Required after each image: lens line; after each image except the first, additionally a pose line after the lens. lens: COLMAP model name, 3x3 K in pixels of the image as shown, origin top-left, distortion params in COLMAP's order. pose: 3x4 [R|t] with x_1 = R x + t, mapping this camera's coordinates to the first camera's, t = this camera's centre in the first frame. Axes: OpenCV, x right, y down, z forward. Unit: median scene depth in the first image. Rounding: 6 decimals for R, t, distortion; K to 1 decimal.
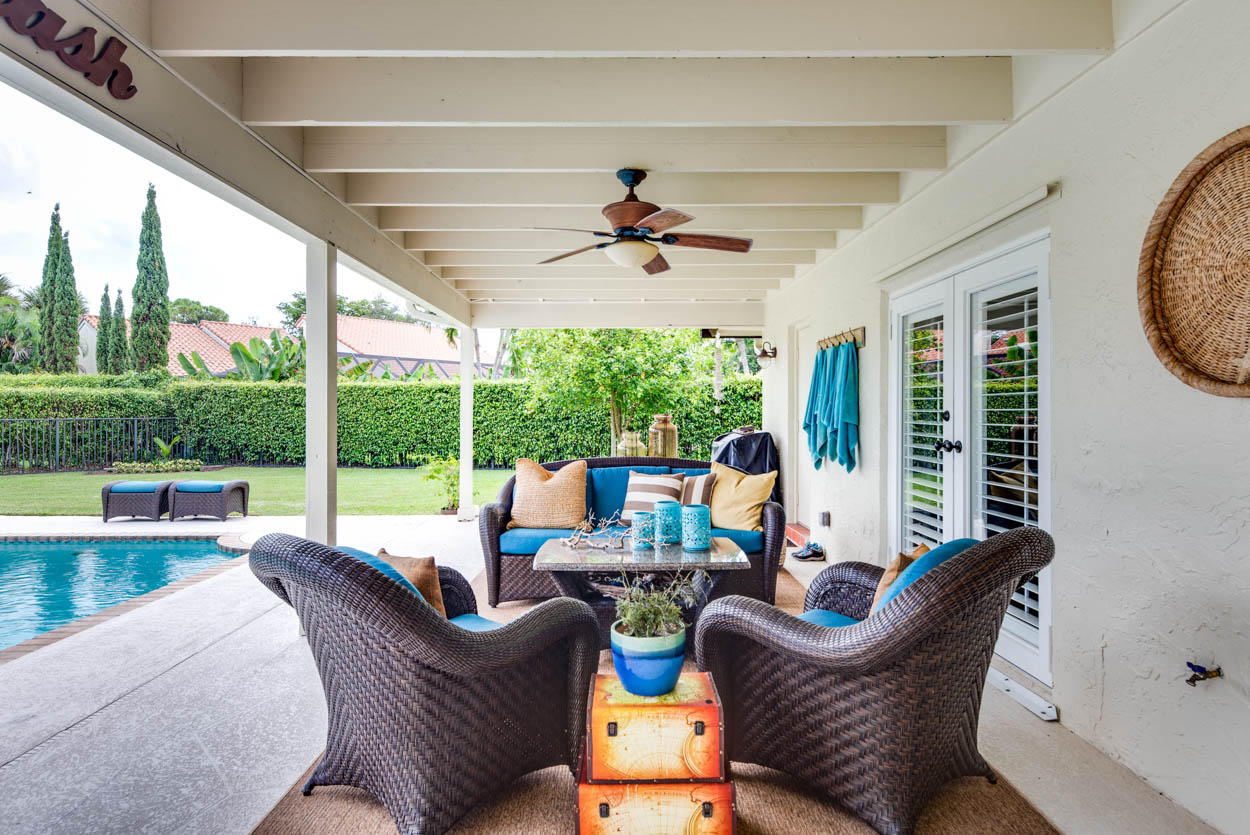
lens RADIAL K [[707.7, 0, 625.0], [0, 707.7, 417.5], [0, 0, 1]] dist [0.031967, 0.000721]
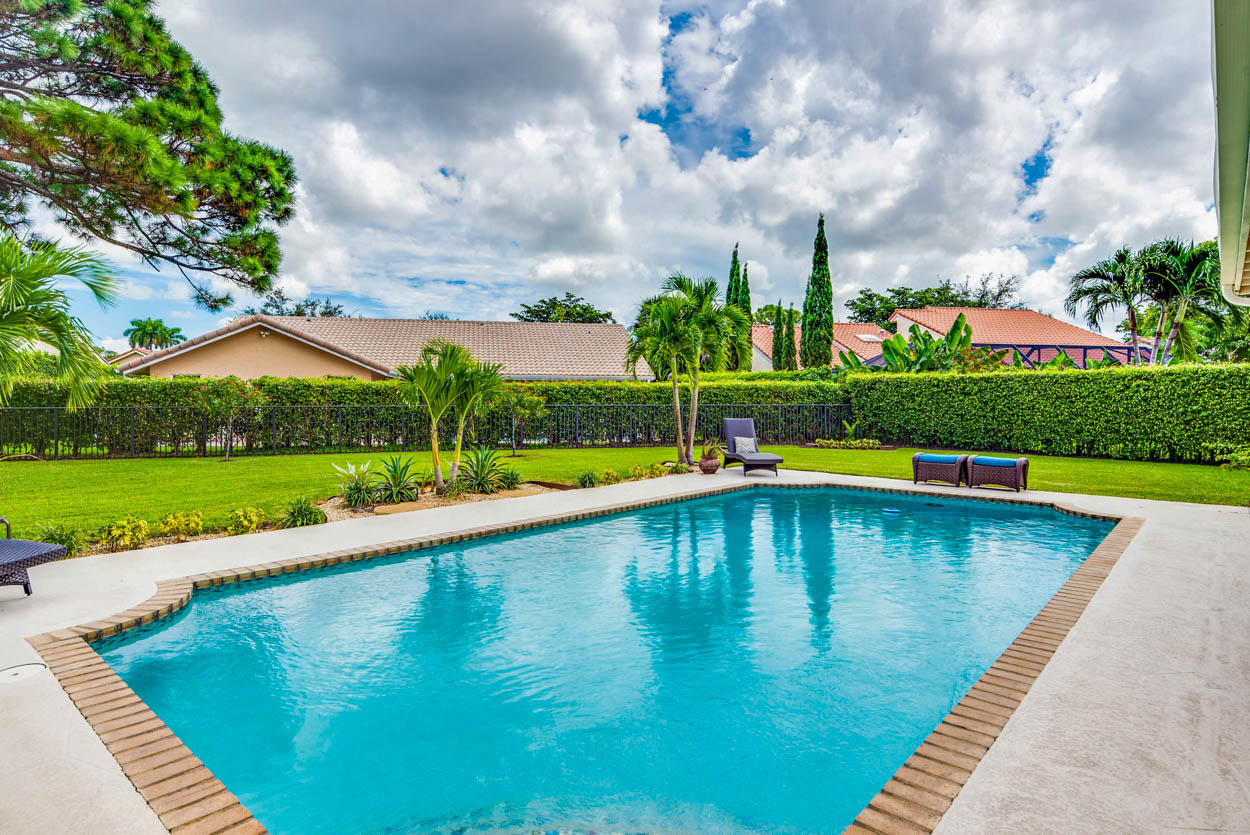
lens RADIAL K [[697.5, 0, 602.6], [0, 697.5, 406.6], [0, 0, 1]] dist [0.029768, -0.028396]
pose [[0.732033, 0.009859, -0.681198, -0.133954], [-0.009679, 0.999945, 0.004071, 0.003160], [0.681201, 0.003613, 0.732088, -0.153479]]
